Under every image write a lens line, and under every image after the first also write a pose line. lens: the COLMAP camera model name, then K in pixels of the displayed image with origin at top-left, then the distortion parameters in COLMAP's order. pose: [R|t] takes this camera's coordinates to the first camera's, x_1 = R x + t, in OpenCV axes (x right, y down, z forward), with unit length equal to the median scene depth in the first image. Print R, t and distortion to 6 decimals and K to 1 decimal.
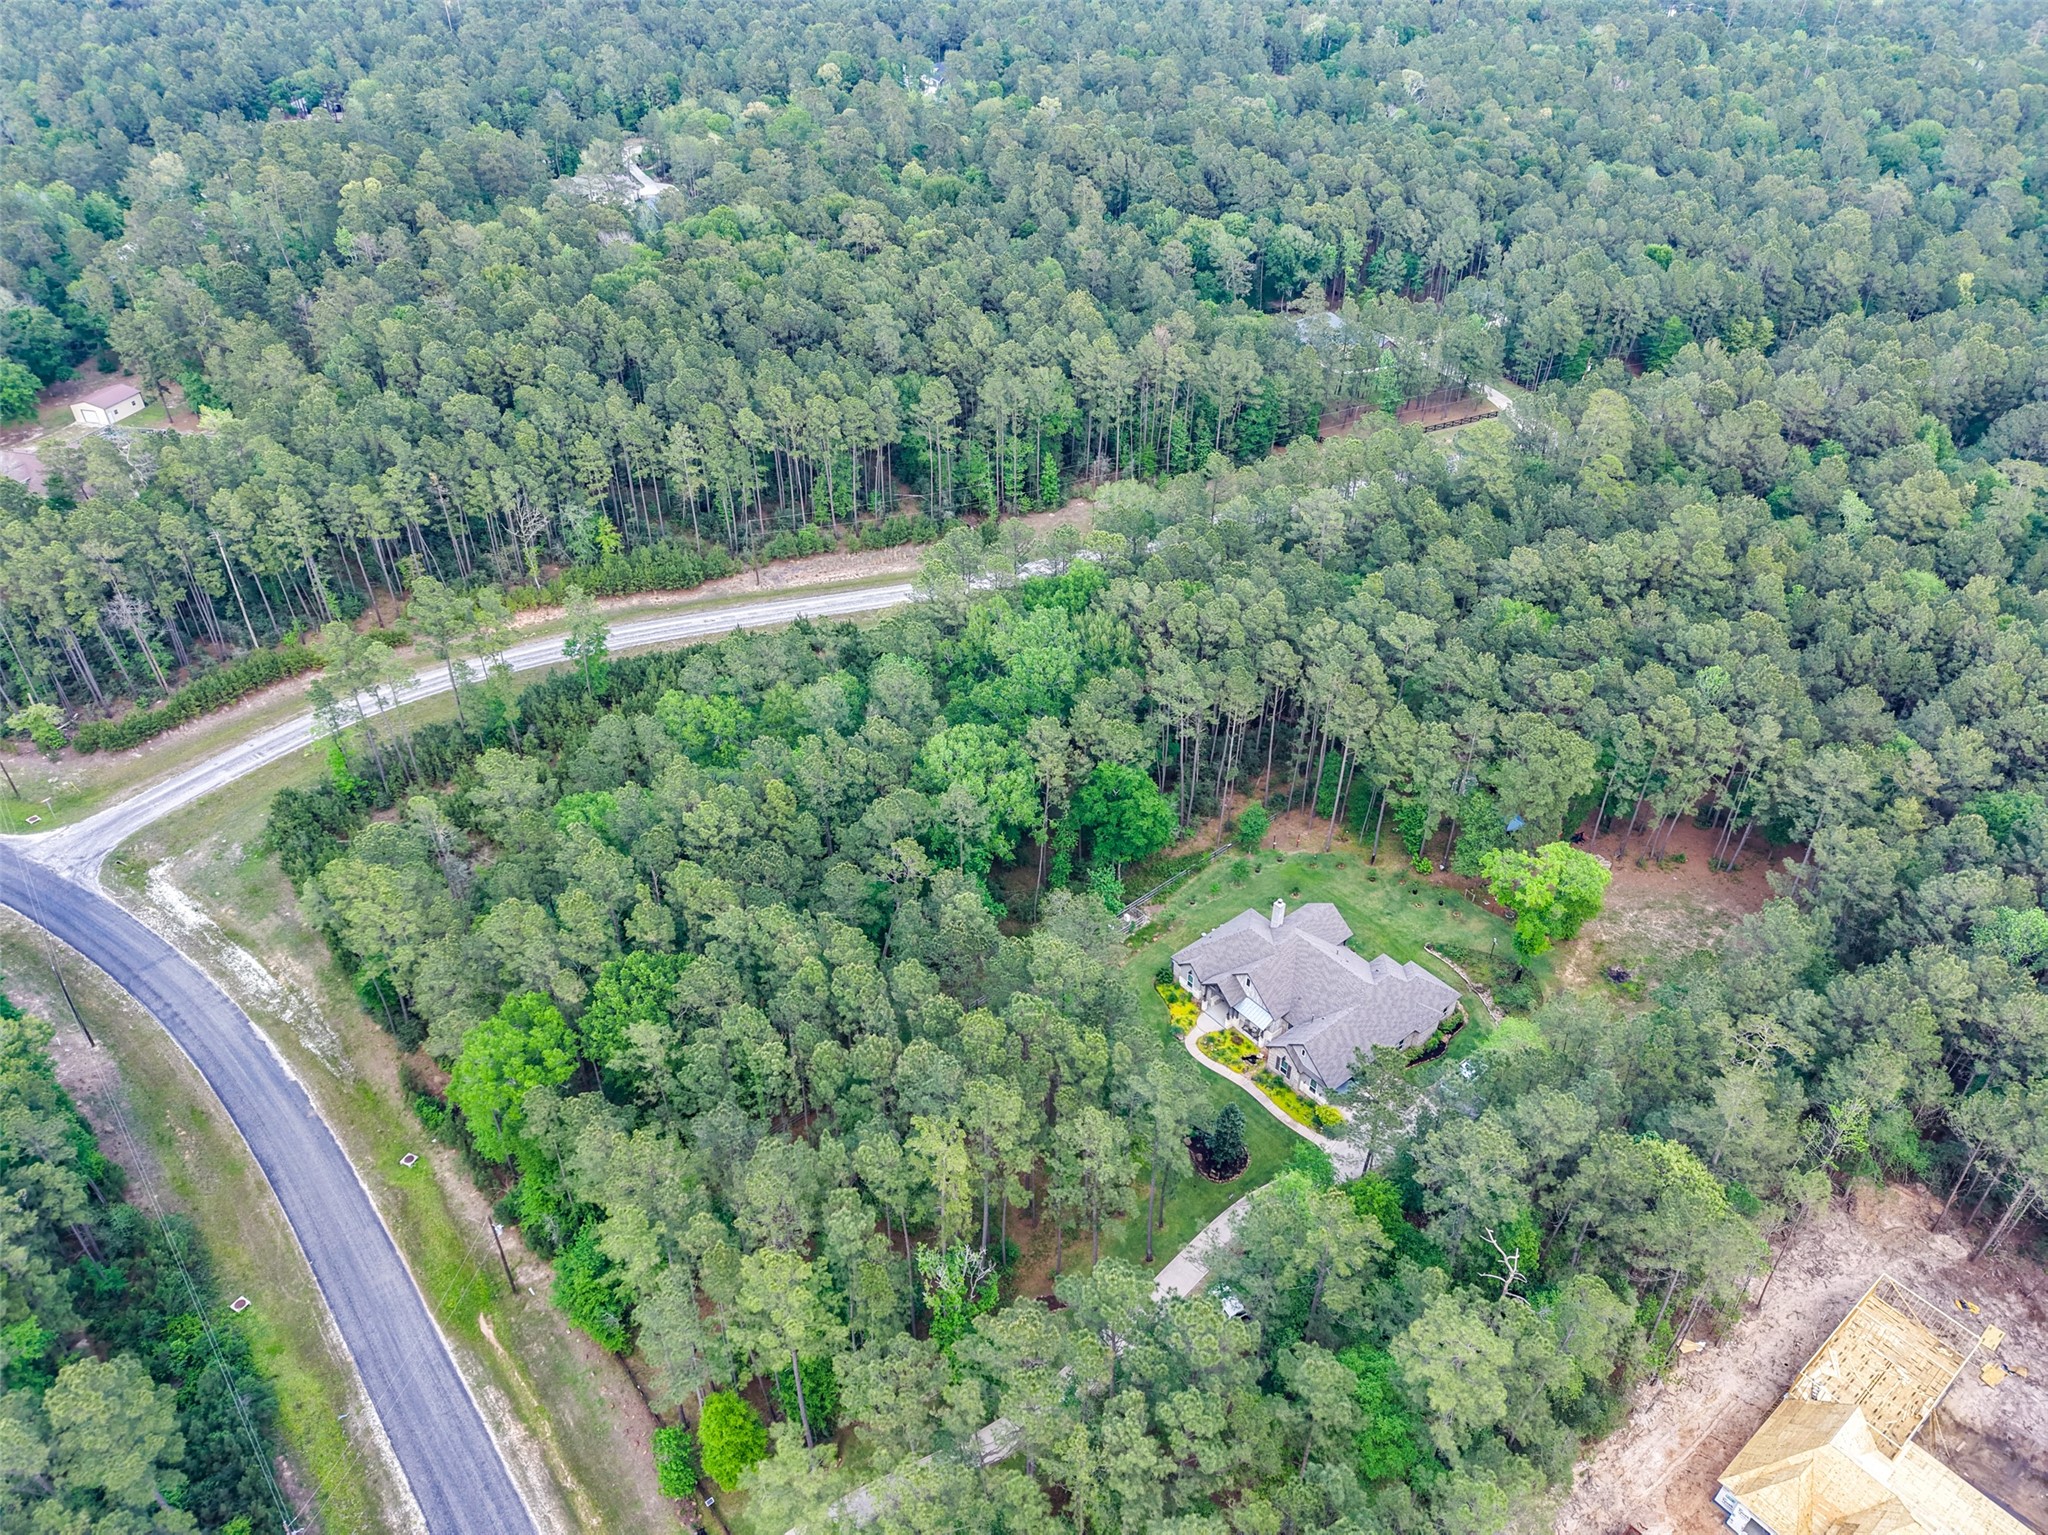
lens RADIAL K [[1371.4, 0, 1028.3], [0, 1371.4, 765.4], [0, 0, 1]] dist [0.020217, -0.017779]
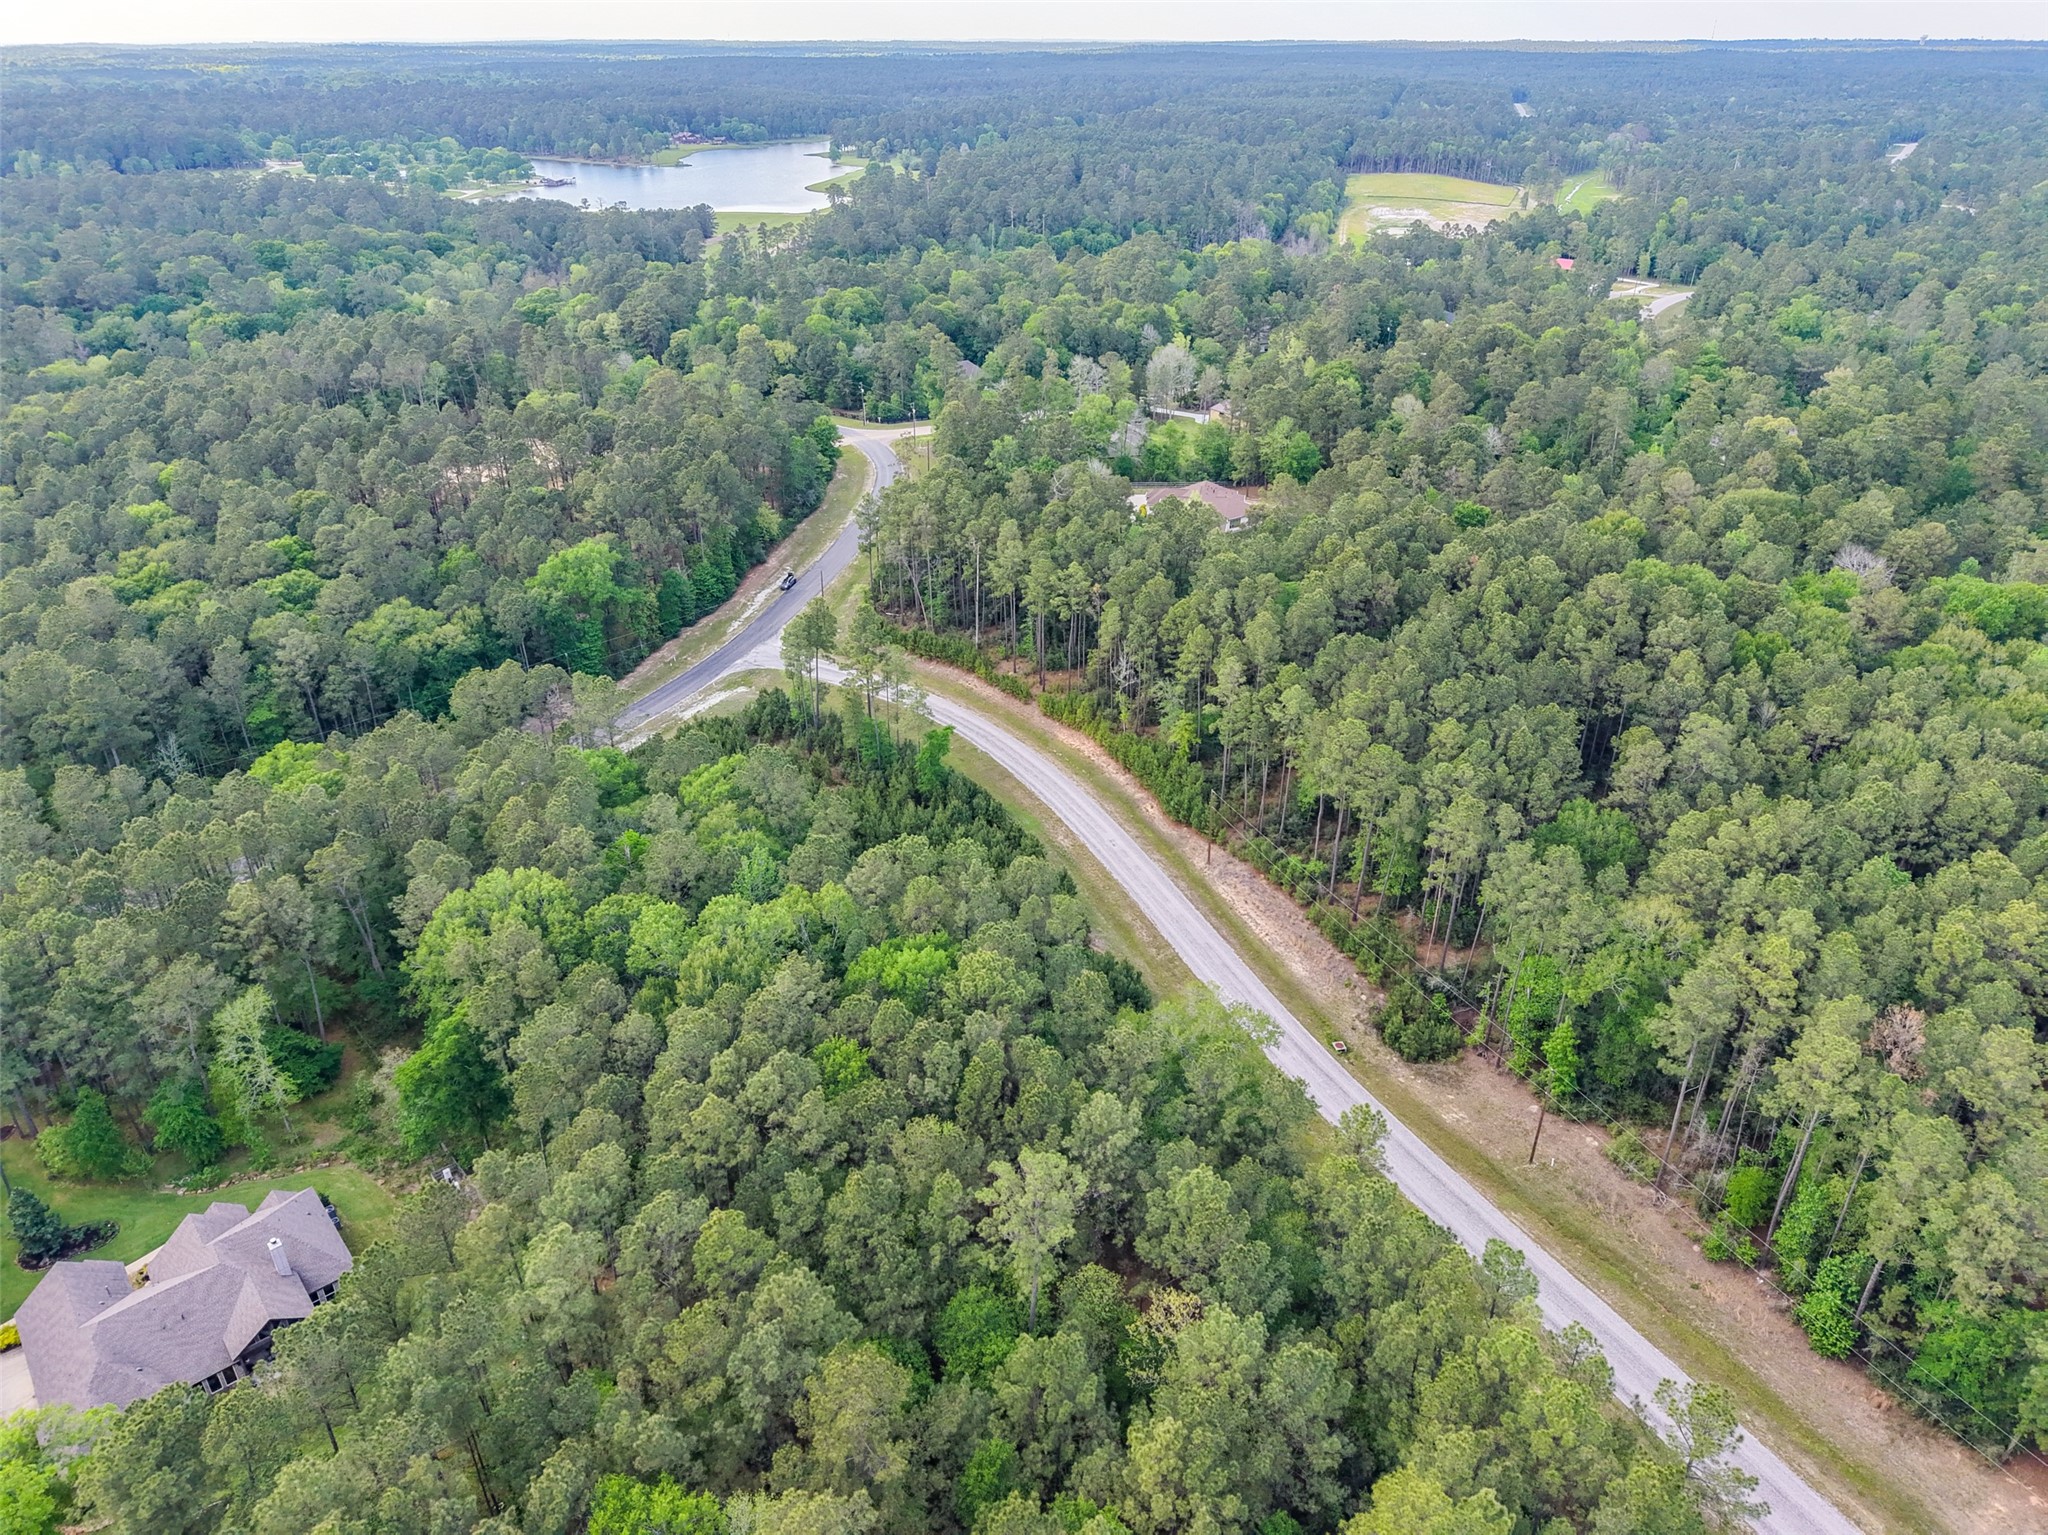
lens RADIAL K [[1371.4, 0, 1028.3], [0, 1371.4, 765.4], [0, 0, 1]] dist [0.020217, -0.017779]
pose [[0.031205, 0.461378, -0.886655, 0.599575], [-0.584029, 0.728312, 0.358429, -0.488716], [0.811132, 0.506648, 0.292185, 0.772041]]
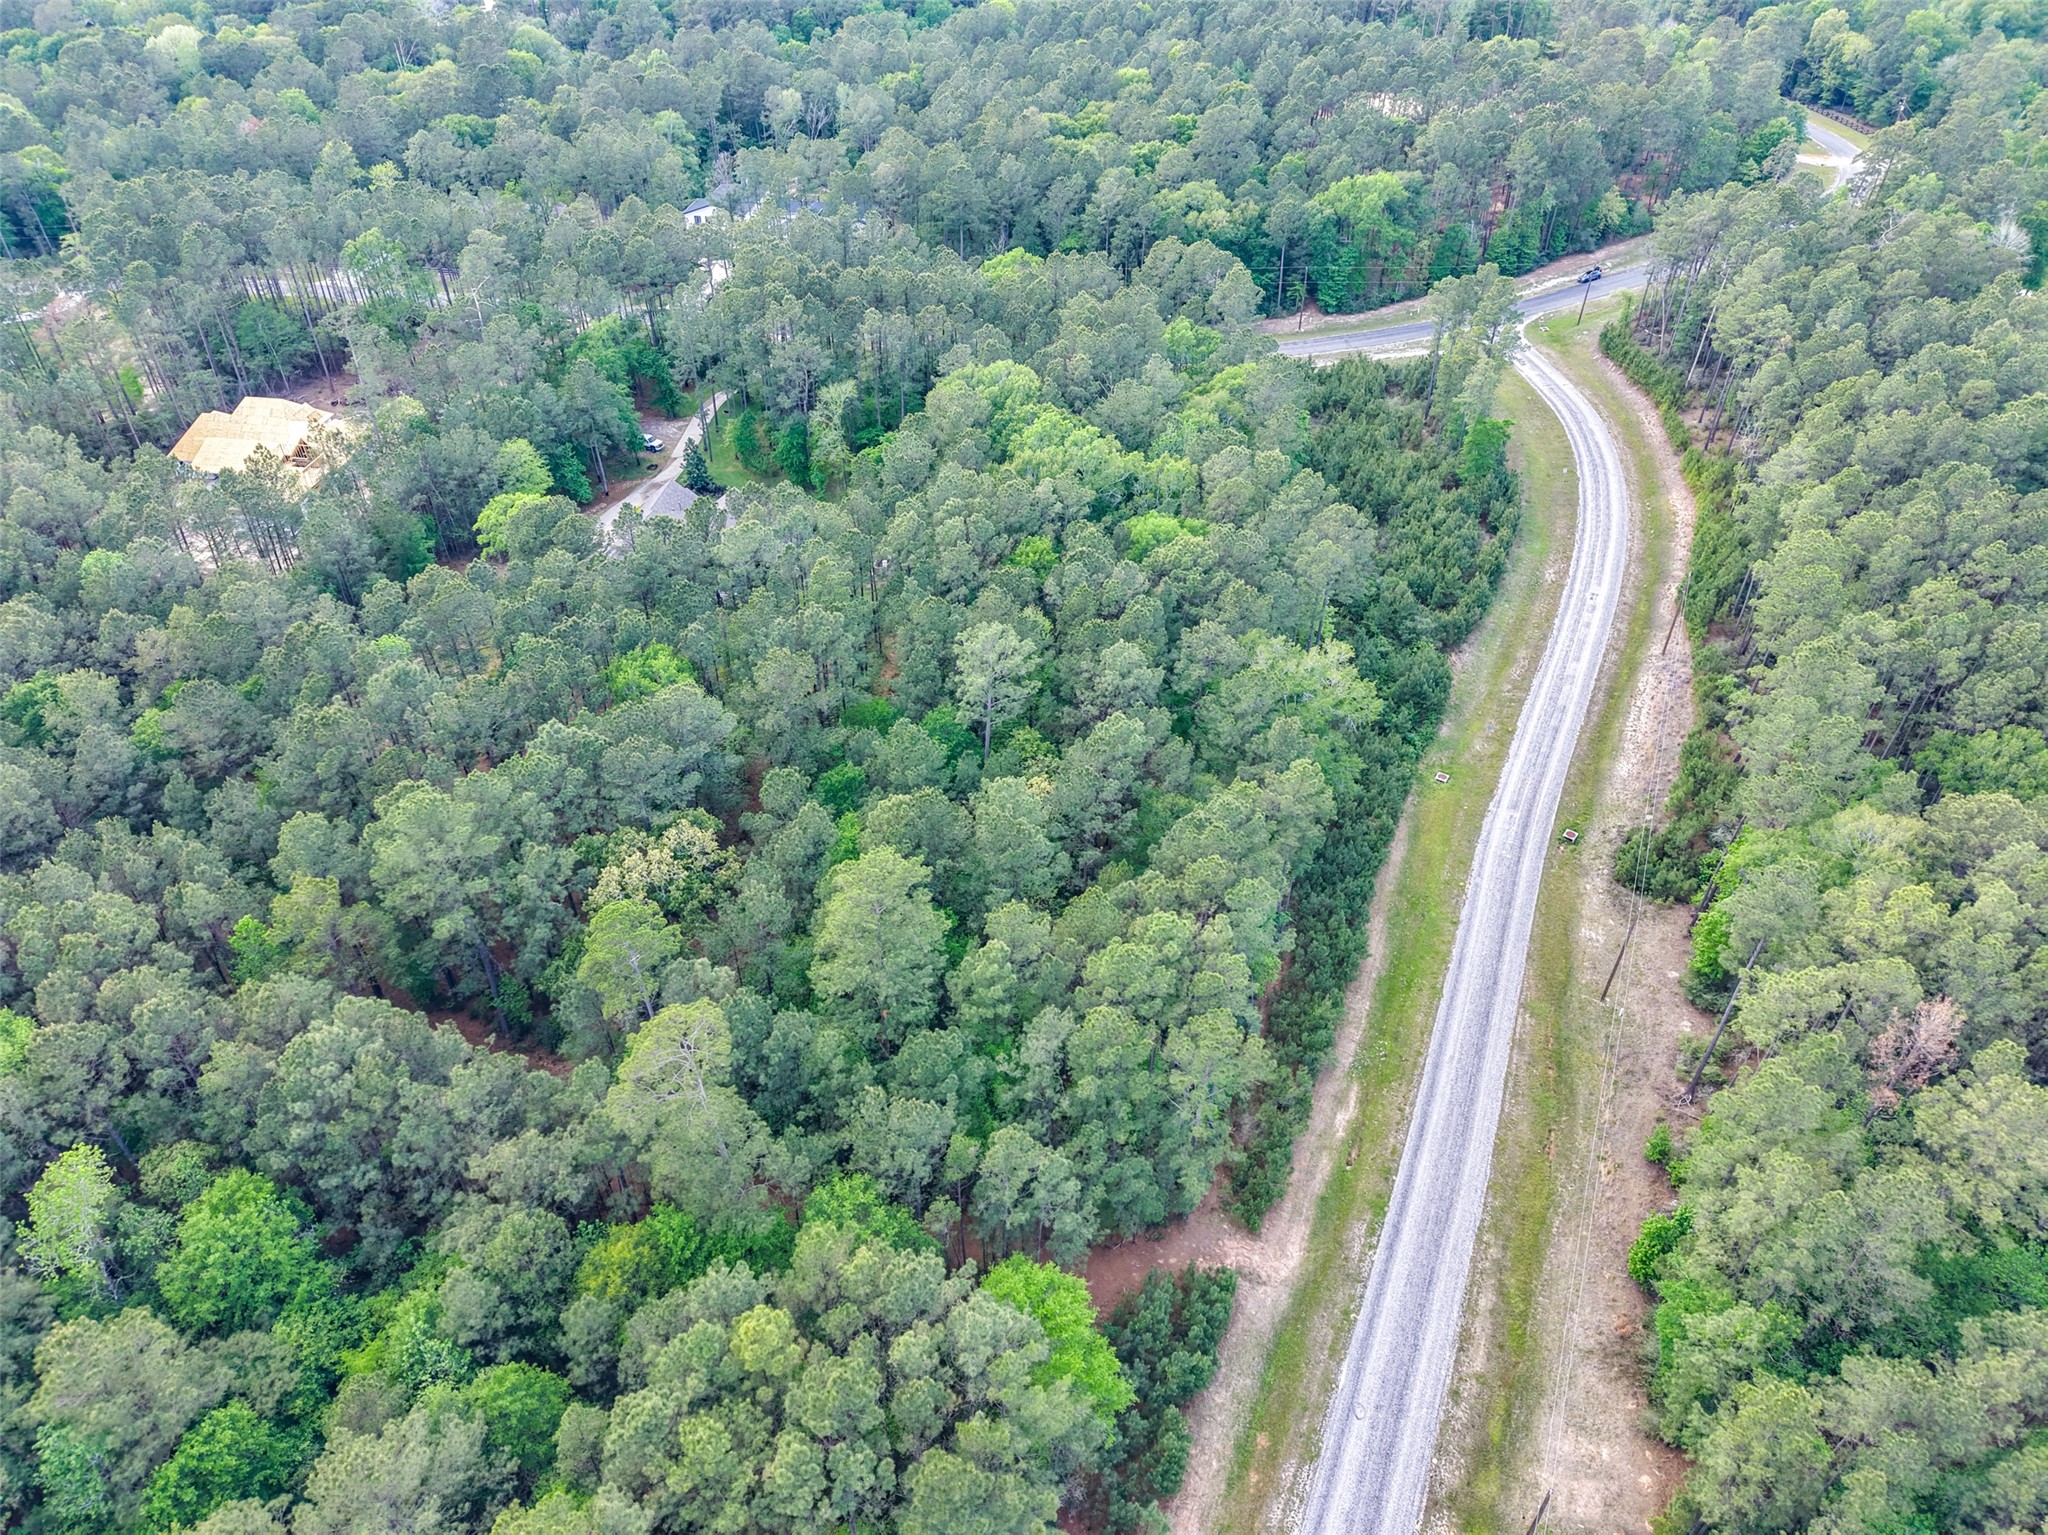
lens RADIAL K [[1371.4, 0, 1028.3], [0, 1371.4, 765.4], [0, 0, 1]] dist [0.020217, -0.017779]
pose [[-0.733537, 0.423316, -0.531721, 0.569932], [-0.401184, 0.361821, 0.841509, -0.720109], [0.548612, 0.830596, -0.095581, 1.121971]]
